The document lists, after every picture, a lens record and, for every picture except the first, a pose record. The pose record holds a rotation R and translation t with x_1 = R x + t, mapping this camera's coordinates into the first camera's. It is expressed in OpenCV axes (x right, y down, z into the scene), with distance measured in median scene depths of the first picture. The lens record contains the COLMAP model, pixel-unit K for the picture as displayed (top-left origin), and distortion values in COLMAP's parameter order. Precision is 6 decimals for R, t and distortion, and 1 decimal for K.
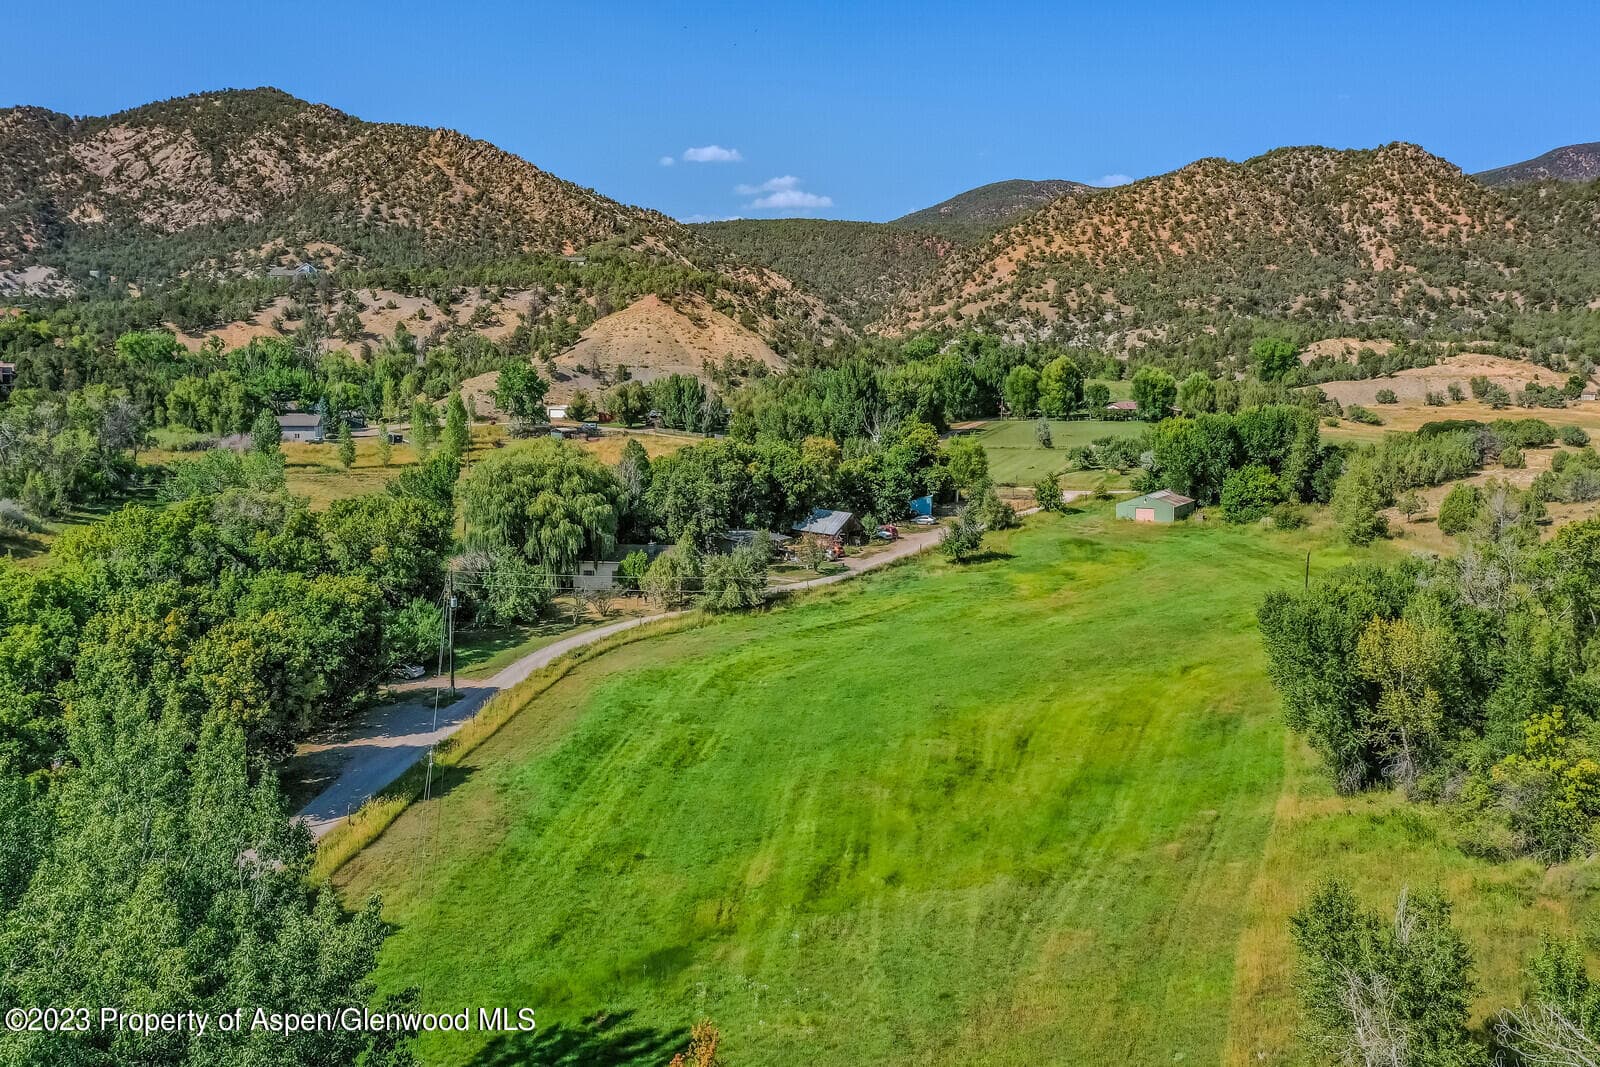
lens RADIAL K [[1227.3, 0, 803.1], [0, 1227.3, 550.6], [0, 0, 1]] dist [-0.016850, 0.007520]
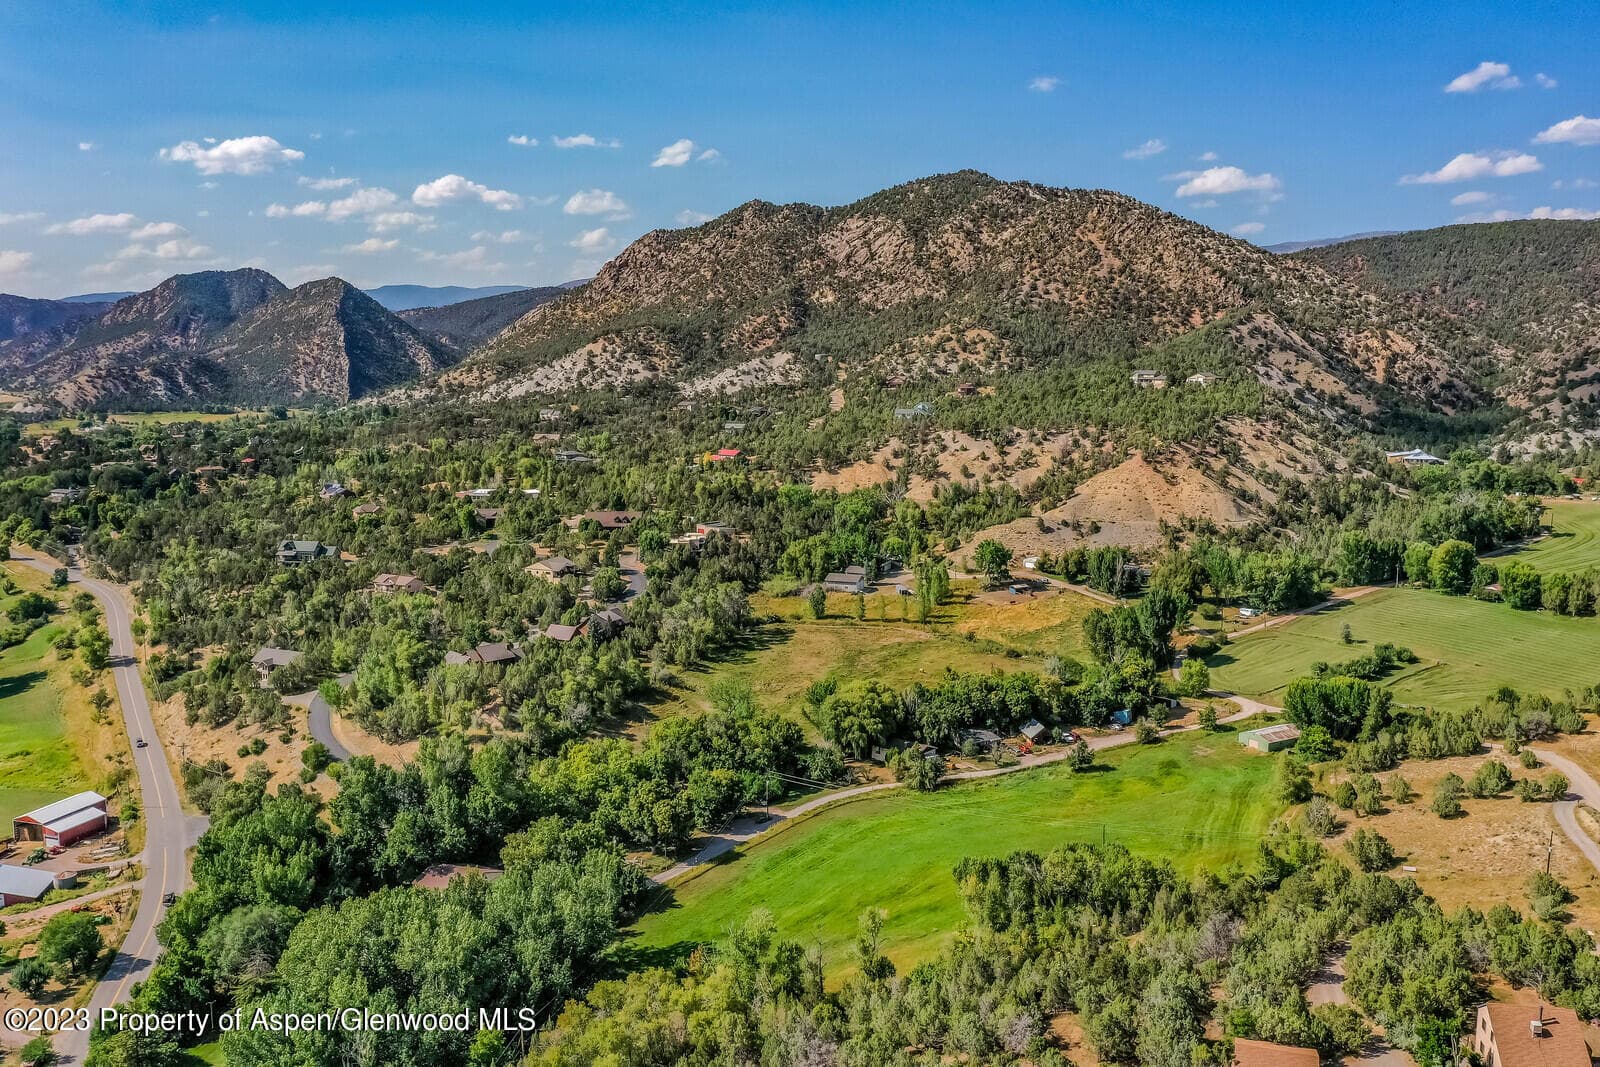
lens RADIAL K [[1227.3, 0, 811.2], [0, 1227.3, 535.0], [0, 0, 1]] dist [-0.016850, 0.007520]
pose [[0.847518, 0.061327, -0.527212, 0.103110], [-0.060993, 0.997975, 0.018039, -0.048917], [0.527250, 0.016868, 0.849542, -0.104844]]
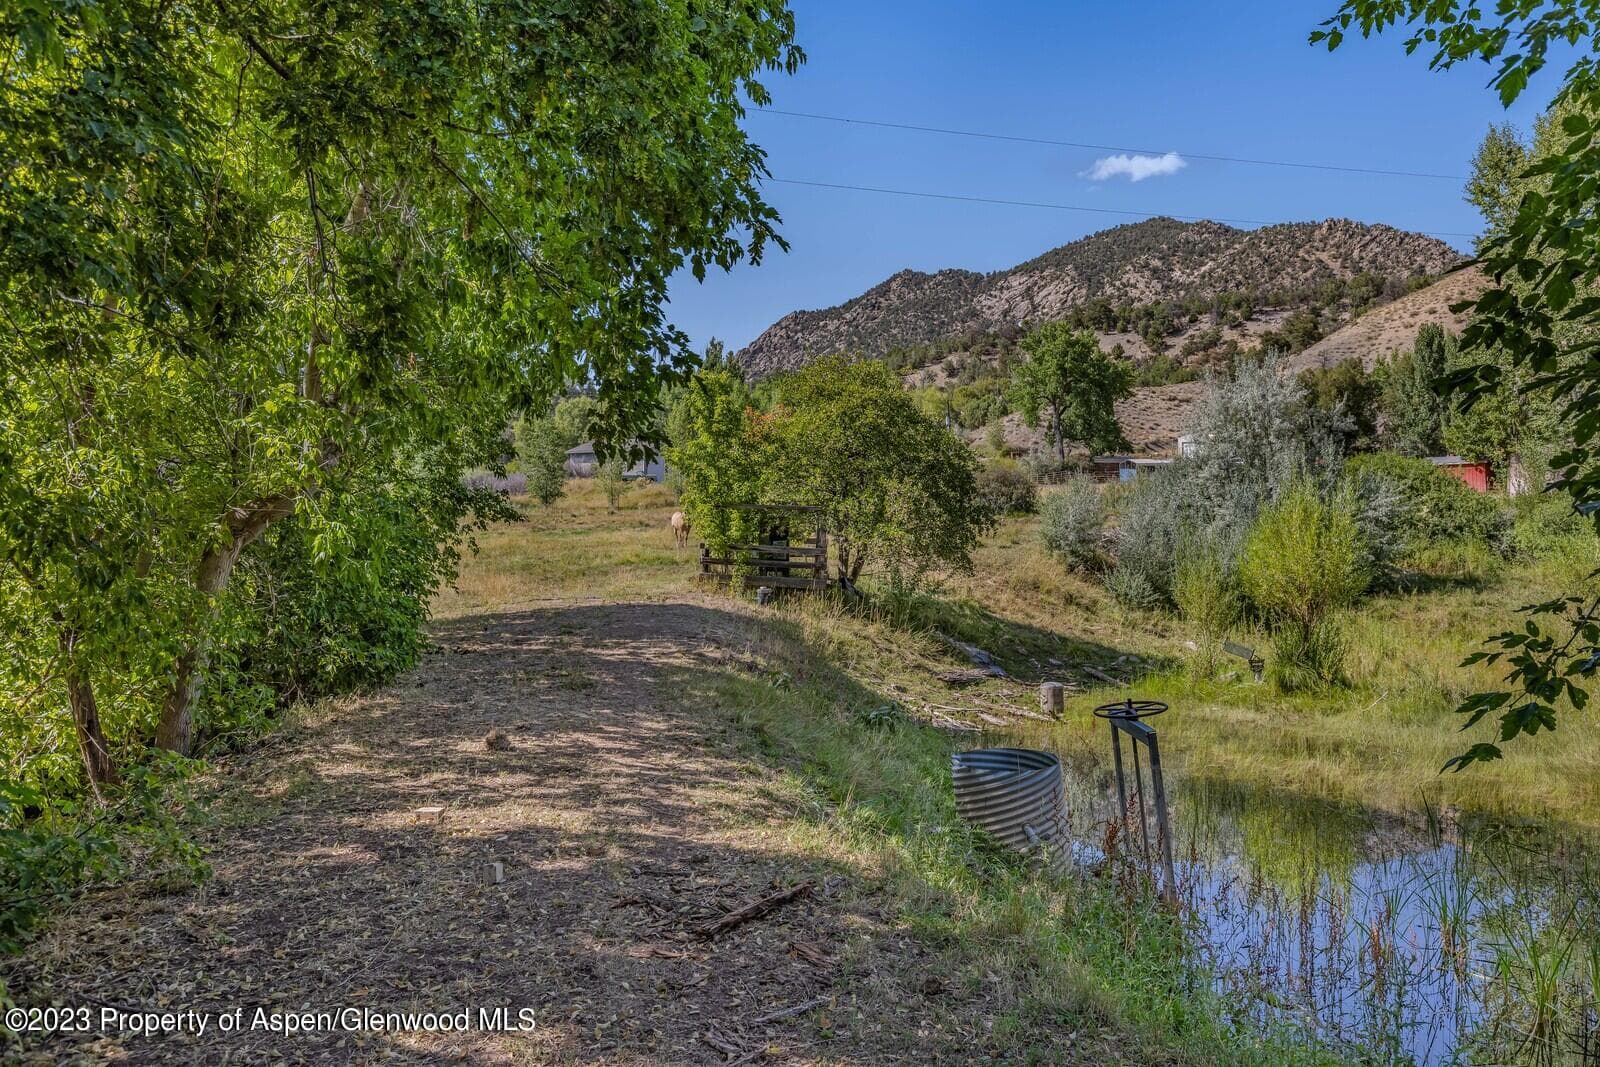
lens RADIAL K [[1227.3, 0, 801.4], [0, 1227.3, 525.4], [0, 0, 1]] dist [-0.016850, 0.007520]
pose [[0.743614, -0.008157, -0.668560, 0.002992], [-0.087463, 0.990147, -0.109361, -0.004543], [0.662864, 0.139796, 0.735573, 0.161391]]
